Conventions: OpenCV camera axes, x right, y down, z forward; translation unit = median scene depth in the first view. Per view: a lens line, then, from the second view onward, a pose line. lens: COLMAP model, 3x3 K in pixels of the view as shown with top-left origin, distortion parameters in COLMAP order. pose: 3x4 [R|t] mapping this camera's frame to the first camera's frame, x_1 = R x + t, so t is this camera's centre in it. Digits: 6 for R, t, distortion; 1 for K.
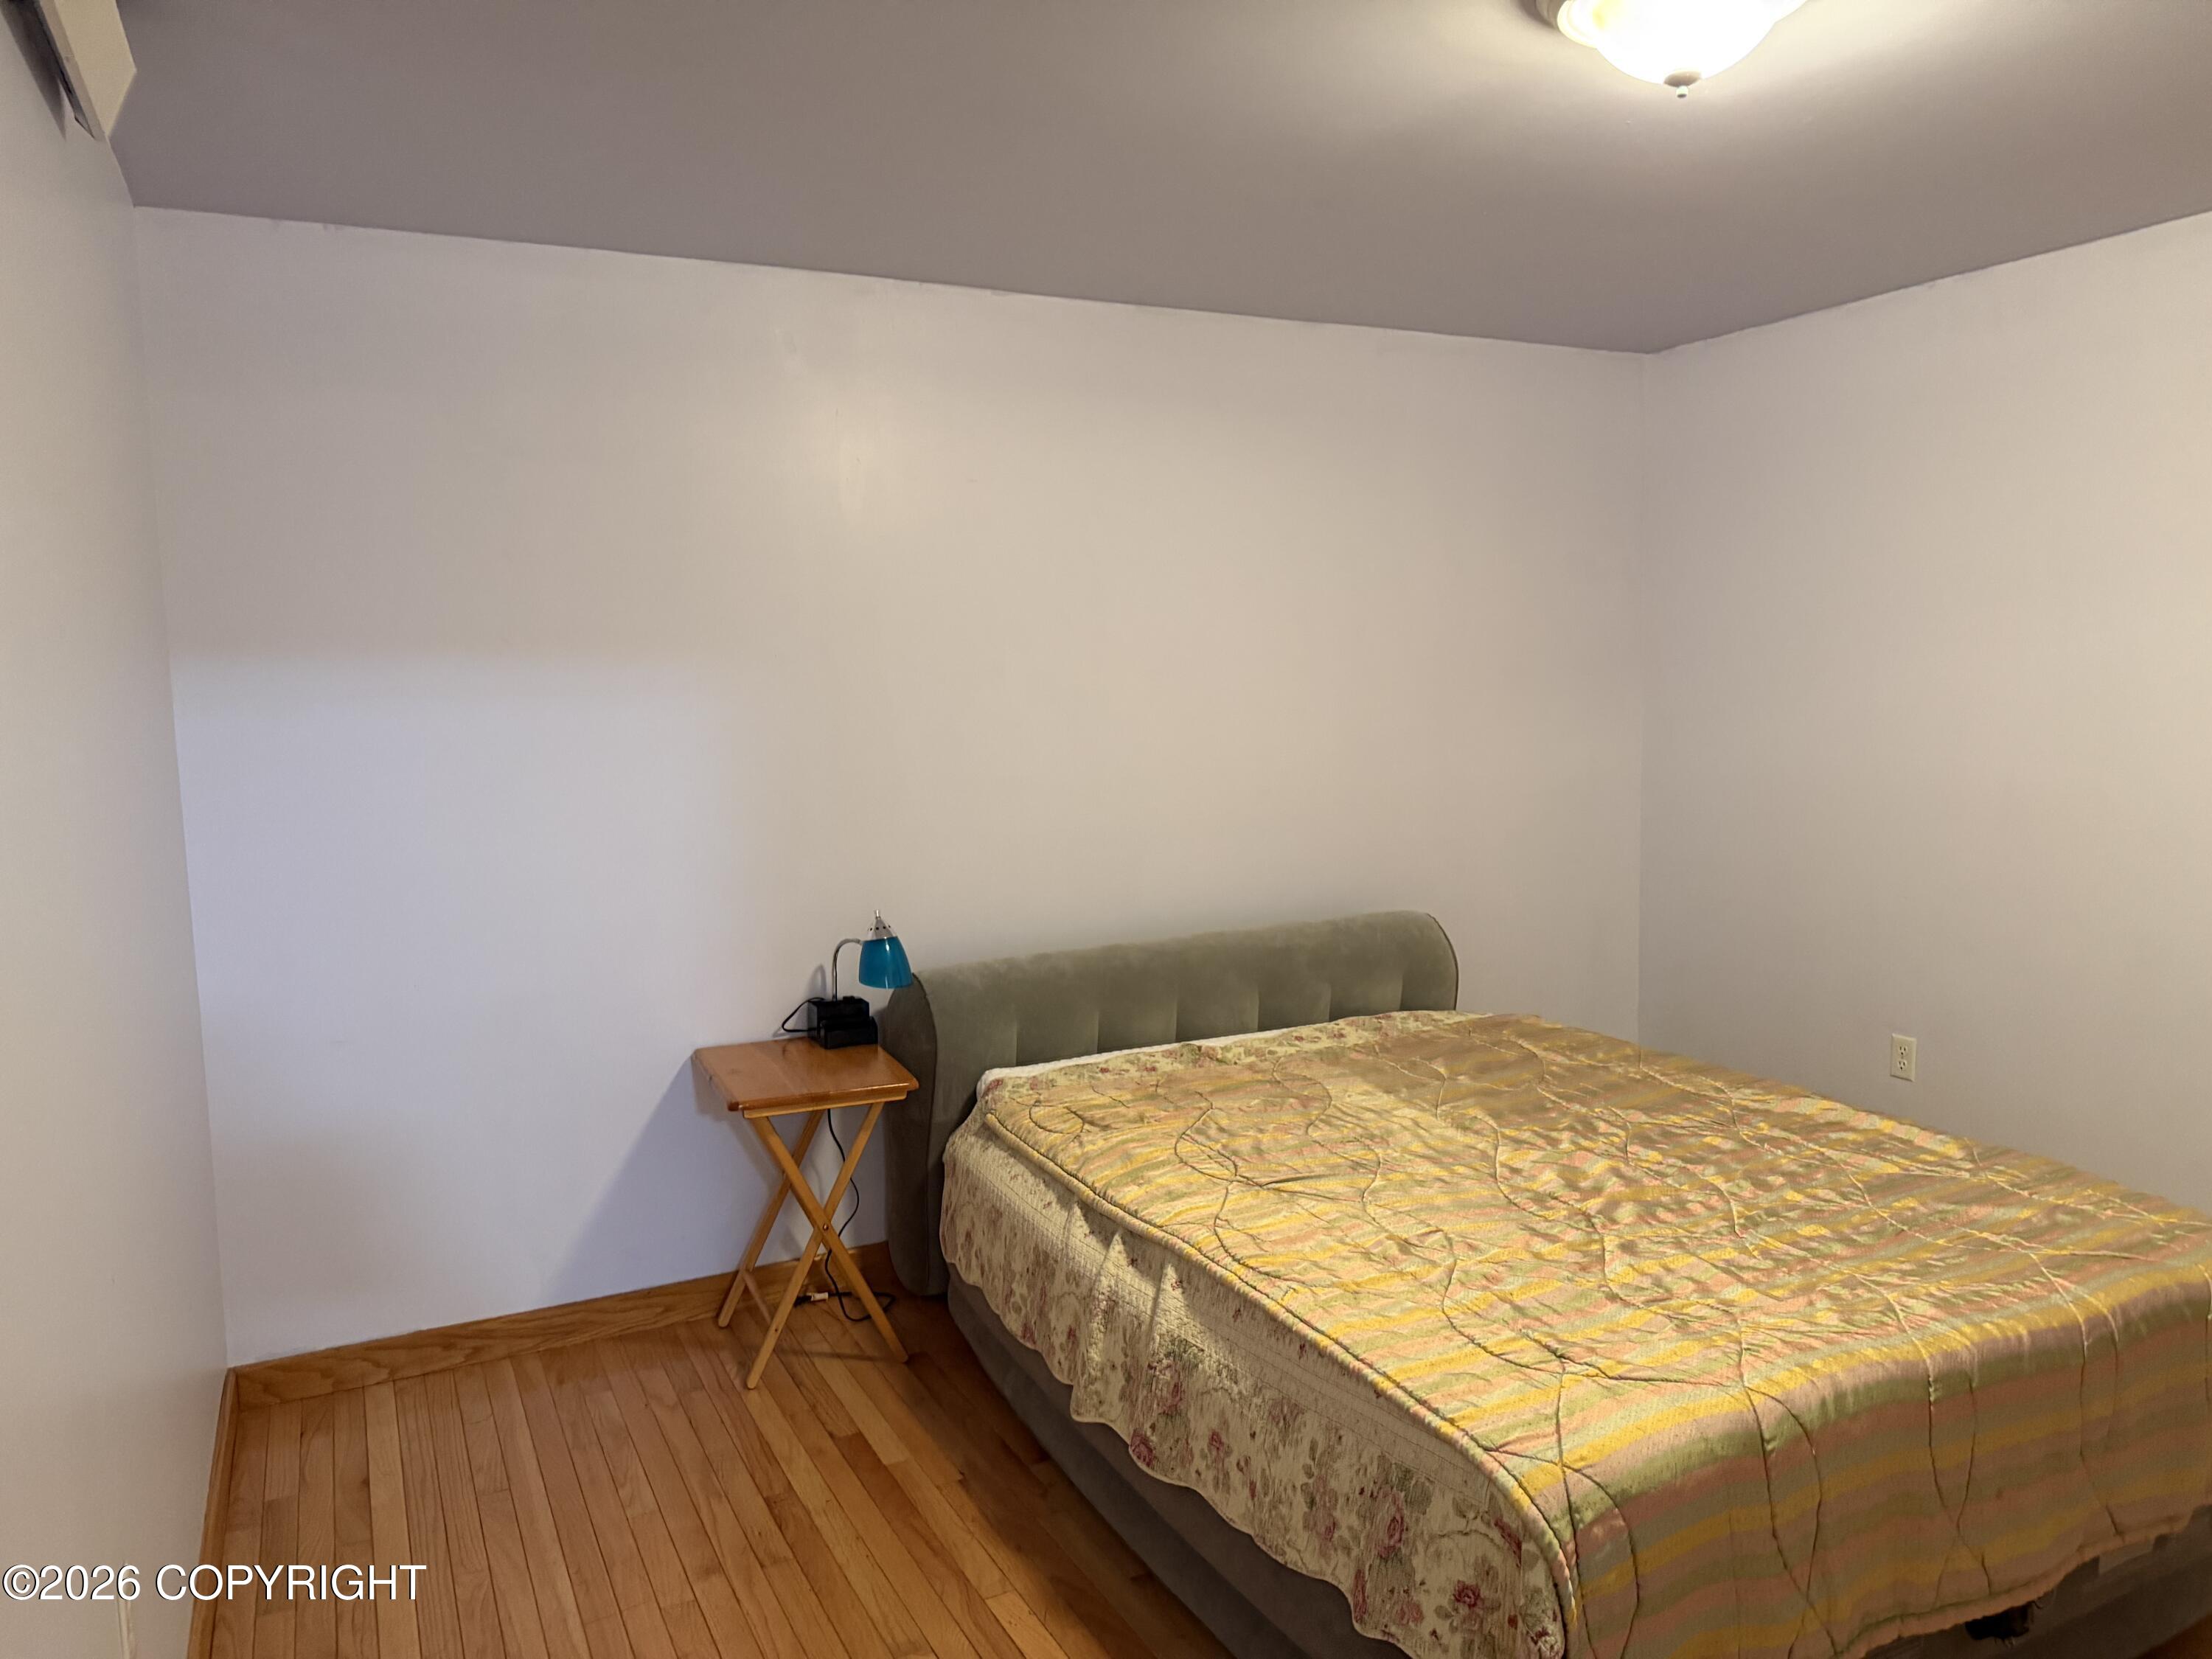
lens RADIAL K [[1562.8, 0, 1106.0], [0, 1562.8, 829.5], [0, 0, 1]] dist [0.002115, -0.003234]
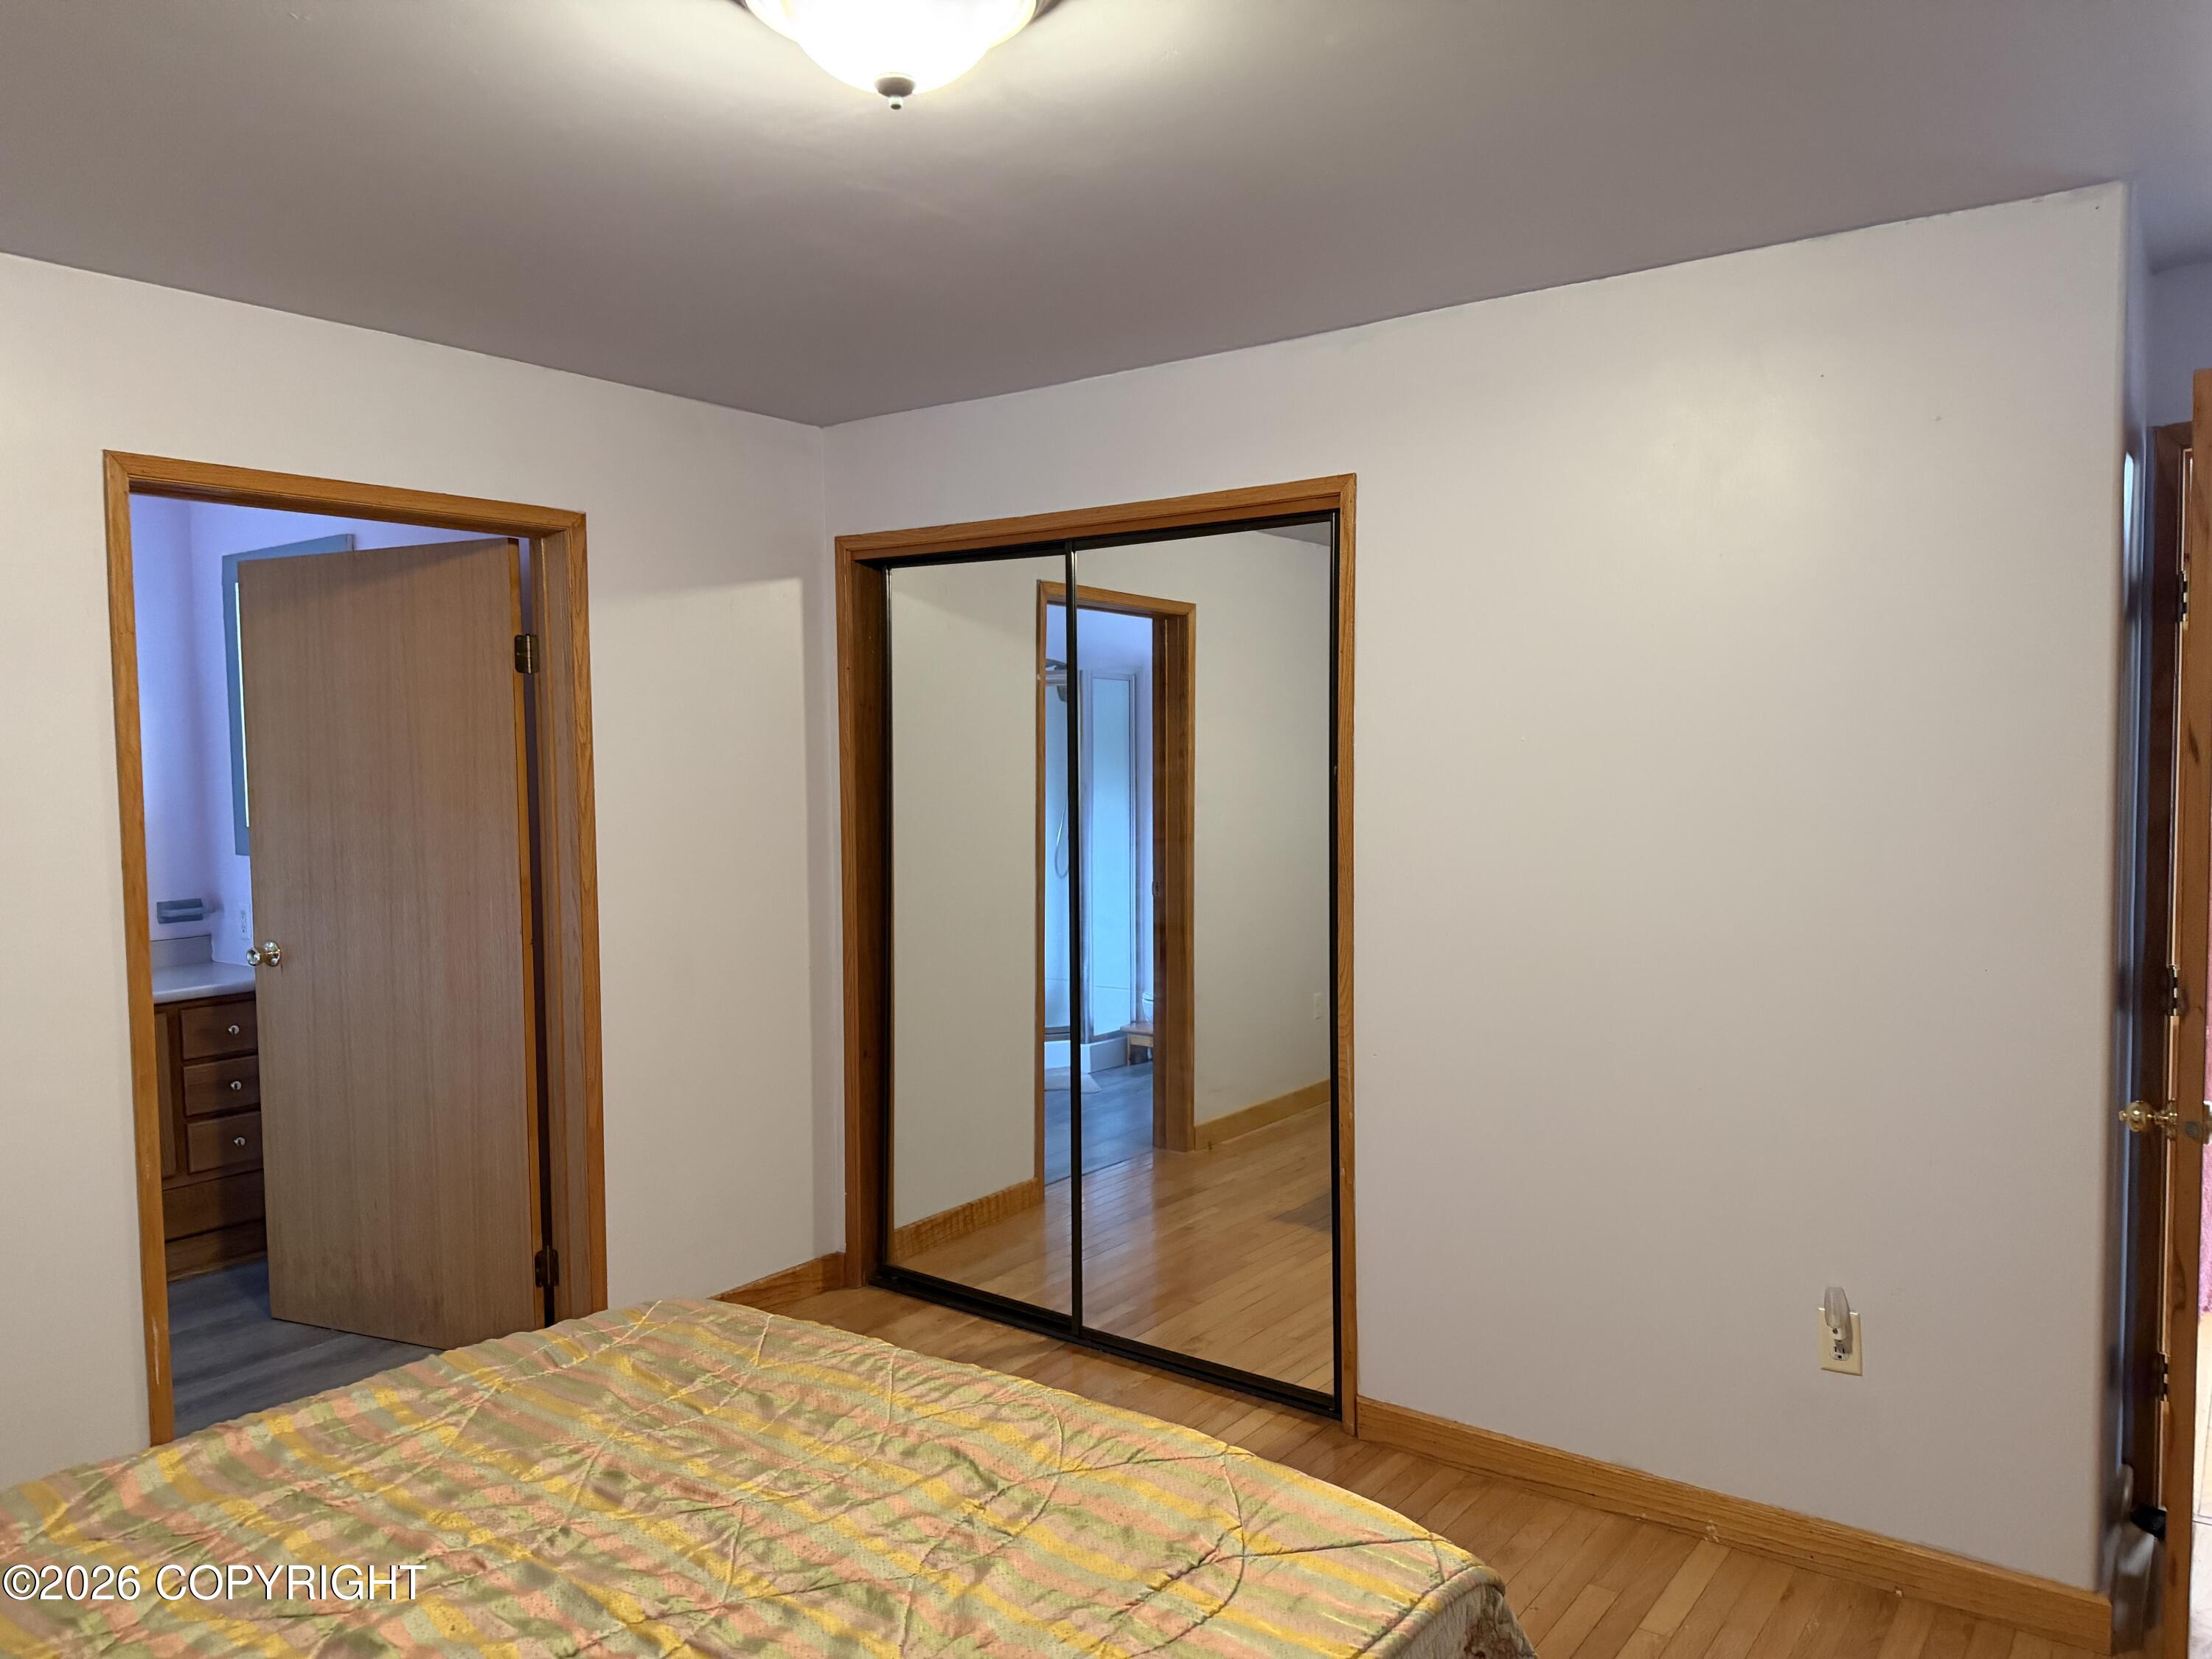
lens RADIAL K [[1562.8, 0, 1106.0], [0, 1562.8, 829.5], [0, 0, 1]] dist [0.002115, -0.003234]
pose [[-0.445252, -0.022760, 0.895116, -0.346845], [0.110668, 0.990613, 0.080237, -0.110842], [-0.888540, 0.134787, -0.438553, 1.029104]]
